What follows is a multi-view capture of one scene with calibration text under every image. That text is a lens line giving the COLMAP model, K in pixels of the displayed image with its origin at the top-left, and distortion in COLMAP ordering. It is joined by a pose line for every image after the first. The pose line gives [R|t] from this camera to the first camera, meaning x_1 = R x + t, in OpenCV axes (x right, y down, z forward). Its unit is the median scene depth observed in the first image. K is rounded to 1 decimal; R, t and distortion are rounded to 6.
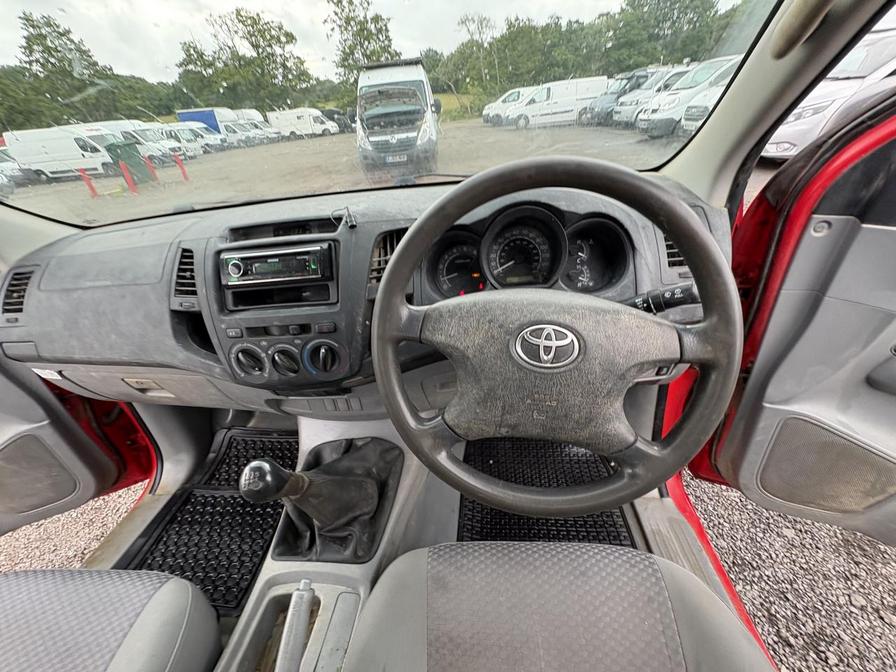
lens RADIAL K [[357.5, 0, 448.5], [0, 357.5, 336.9], [0, 0, 1]] dist [0.000005, 0.000017]
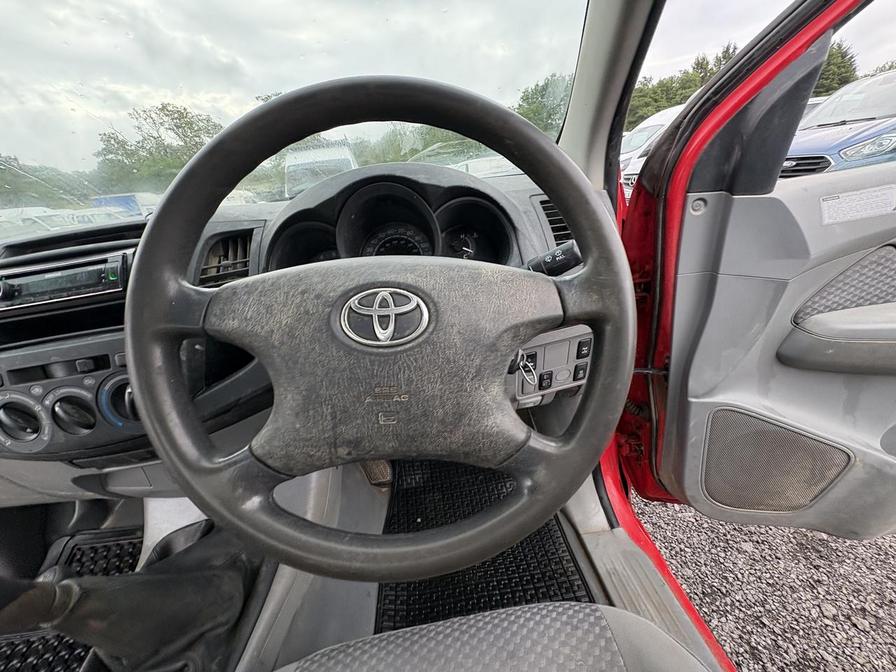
lens RADIAL K [[355.5, 0, 448.9], [0, 355.5, 338.6], [0, 0, 1]] dist [-0.000430, 0.000184]
pose [[0.984118, -0.096947, 0.148703, 0.092773], [0.119774, 0.980918, -0.153150, 0.060813], [-0.131018, 0.168529, 0.976951, 0.096918]]
